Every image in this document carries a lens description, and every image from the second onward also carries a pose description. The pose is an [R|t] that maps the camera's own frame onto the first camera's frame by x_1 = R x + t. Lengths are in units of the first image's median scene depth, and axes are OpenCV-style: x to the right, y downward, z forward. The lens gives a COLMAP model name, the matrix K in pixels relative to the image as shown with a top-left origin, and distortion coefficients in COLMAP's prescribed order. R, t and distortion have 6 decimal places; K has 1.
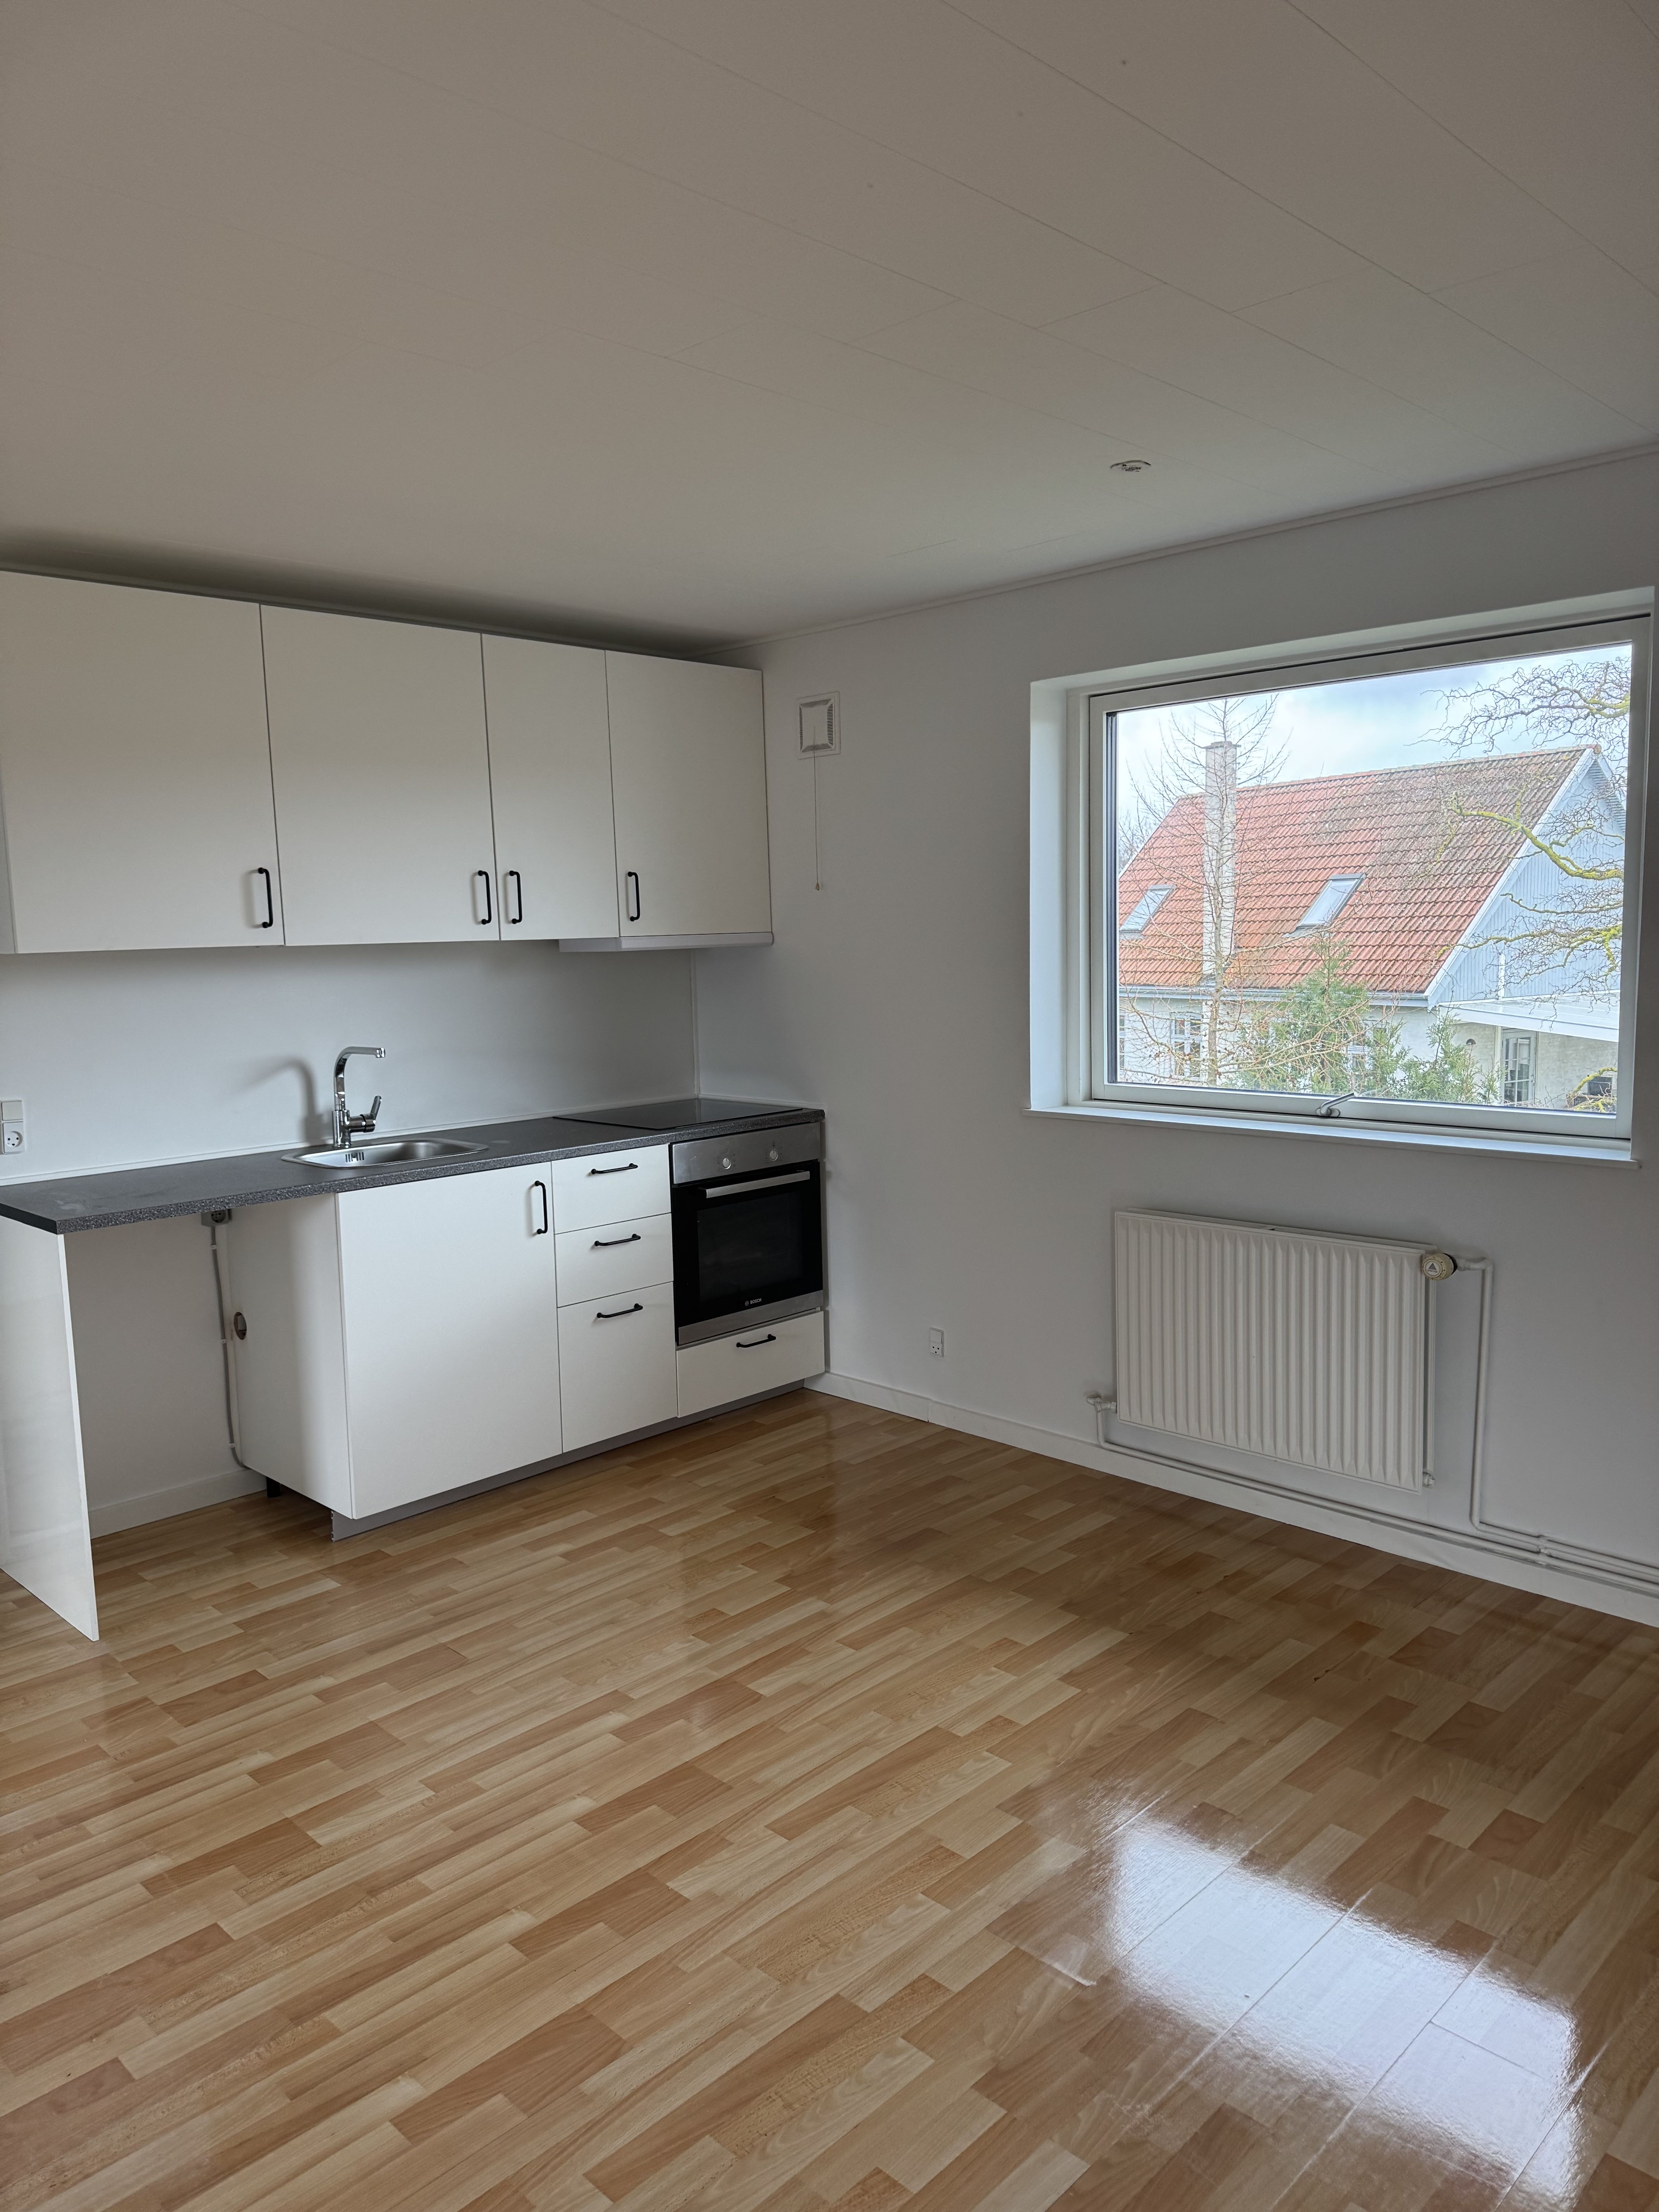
lens RADIAL K [[1564.7, 0, 846.0], [0, 1564.7, 1116.1], [0, 0, 1]] dist [0.066286, -0.064769]
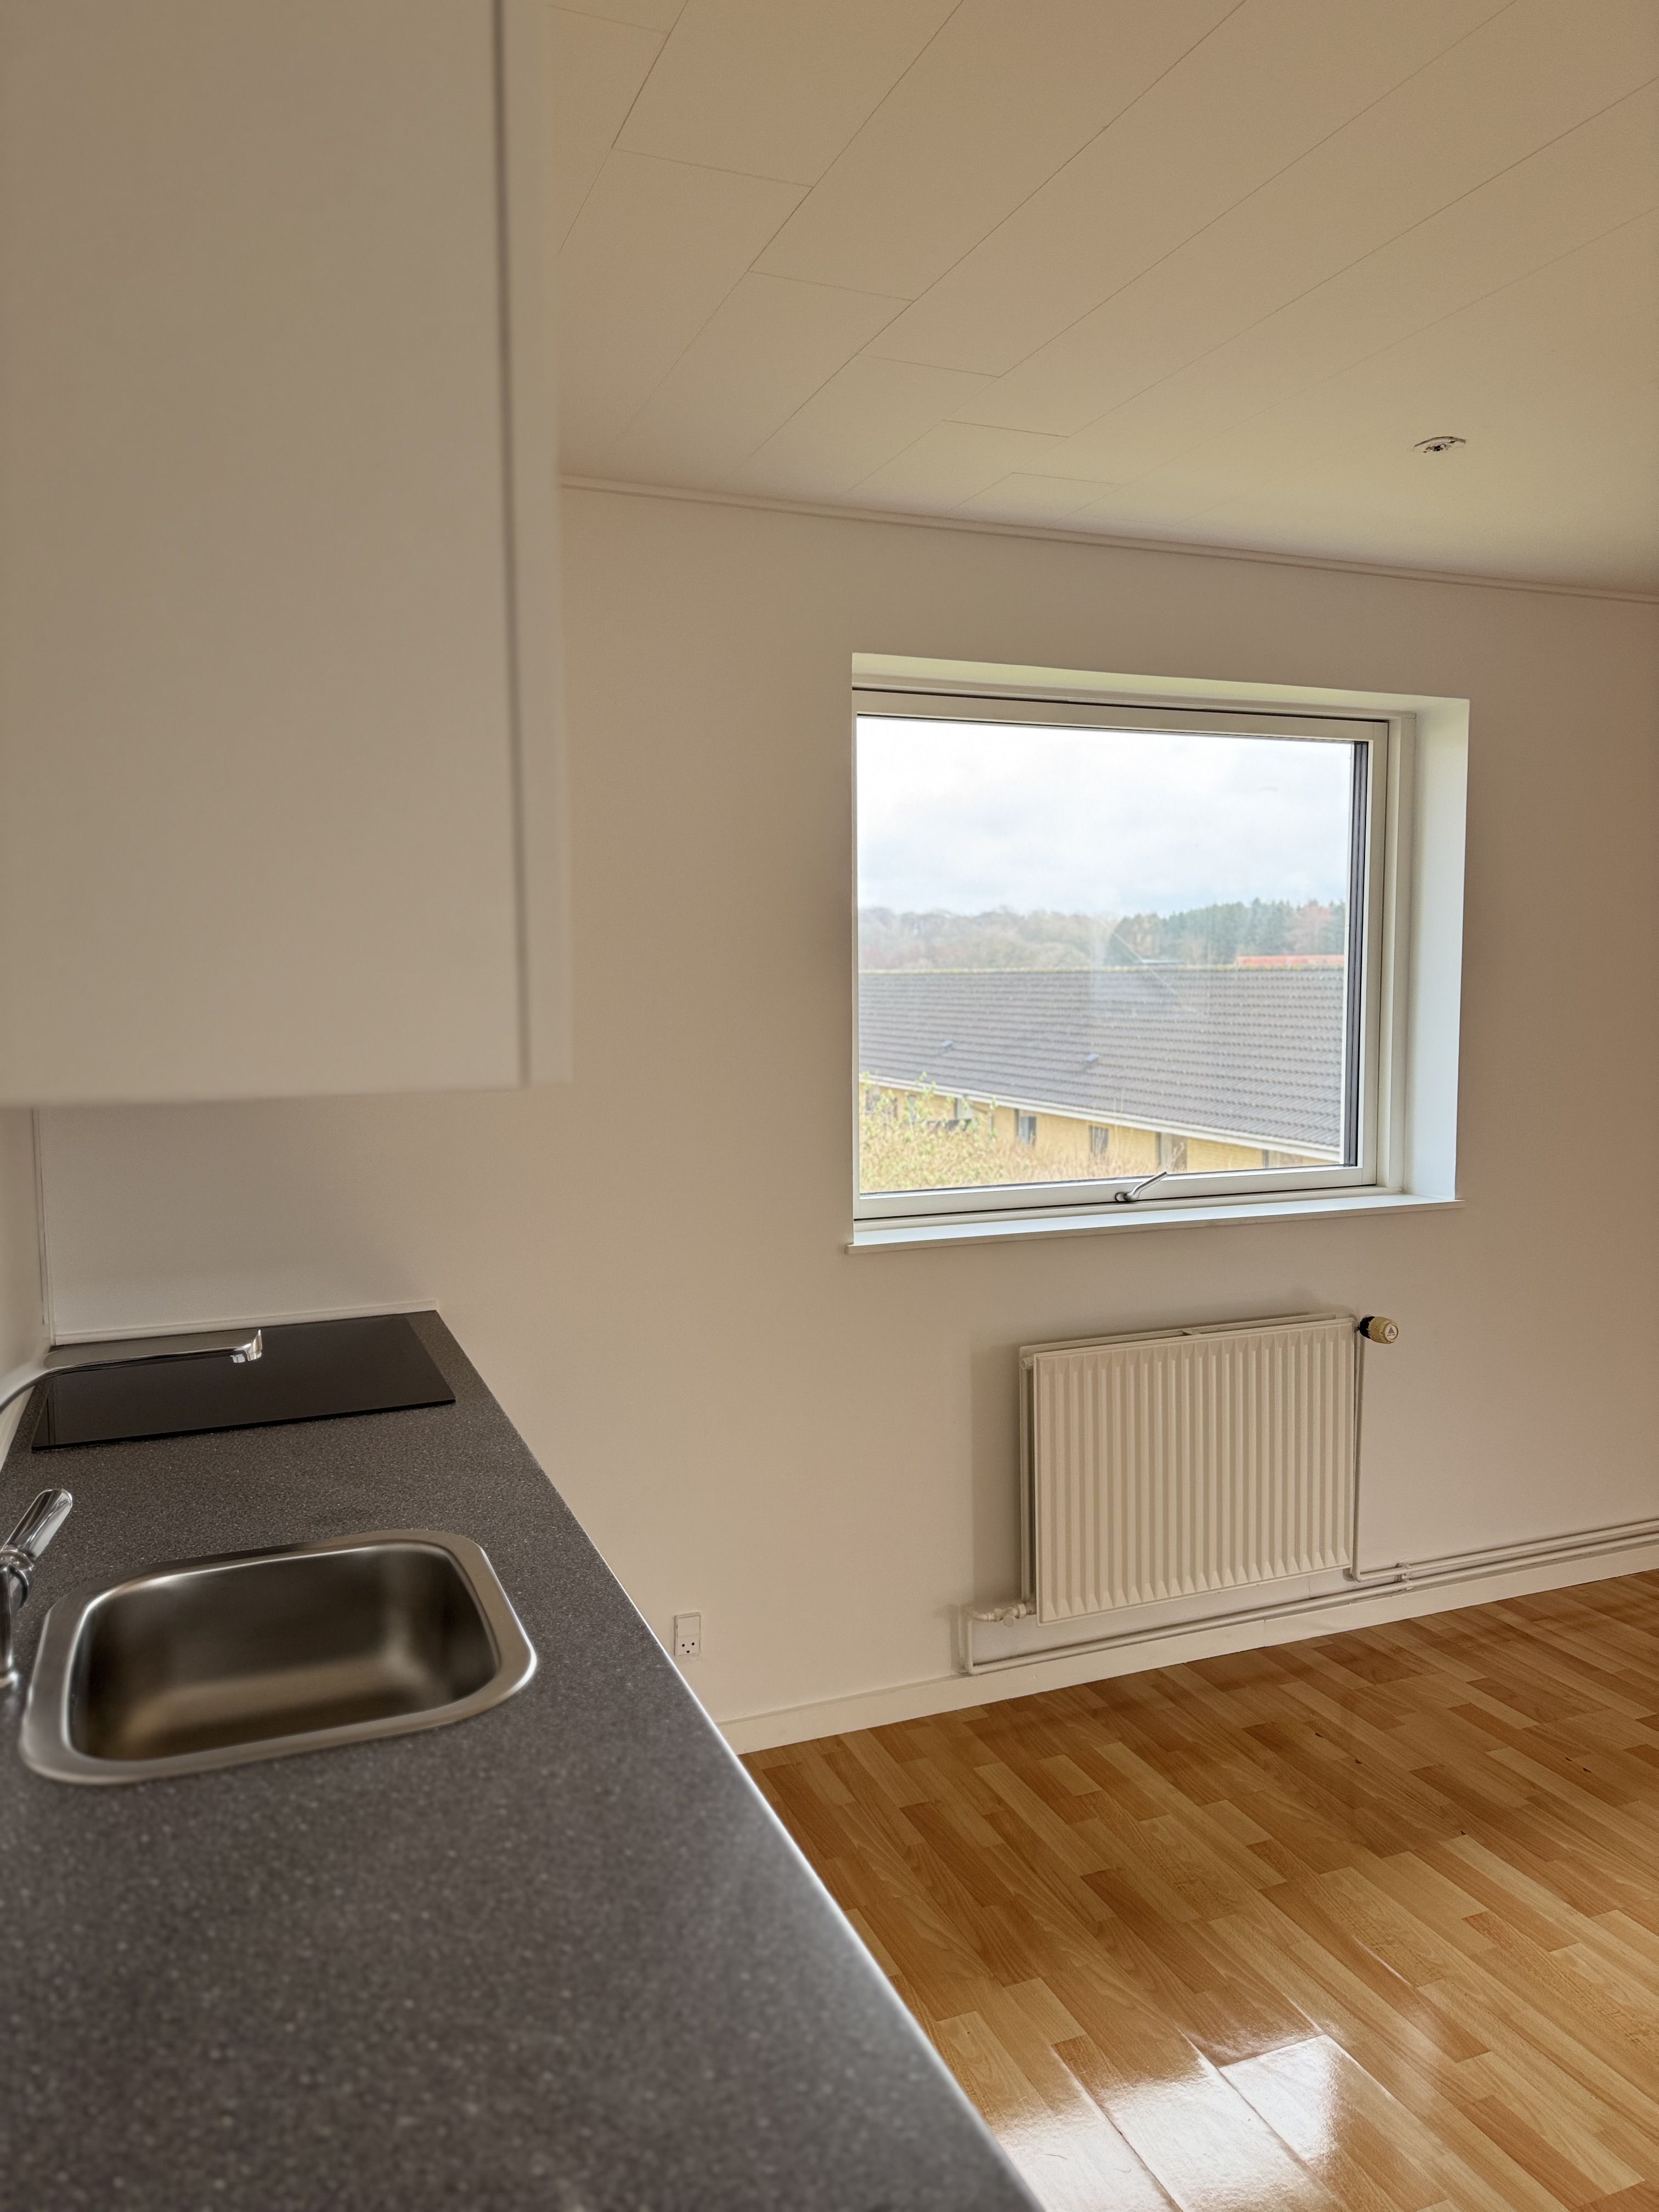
lens RADIAL K [[1564.7, 0, 836.2], [0, 1564.7, 1096.0], [0, 0, 1]] dist [0.066286, -0.064769]
pose [[0.392461, -0.062362, 0.917652, -0.629827], [0.113550, 0.993352, 0.018944, -0.103188], [-0.912733, 0.096765, 0.396933, 0.837432]]
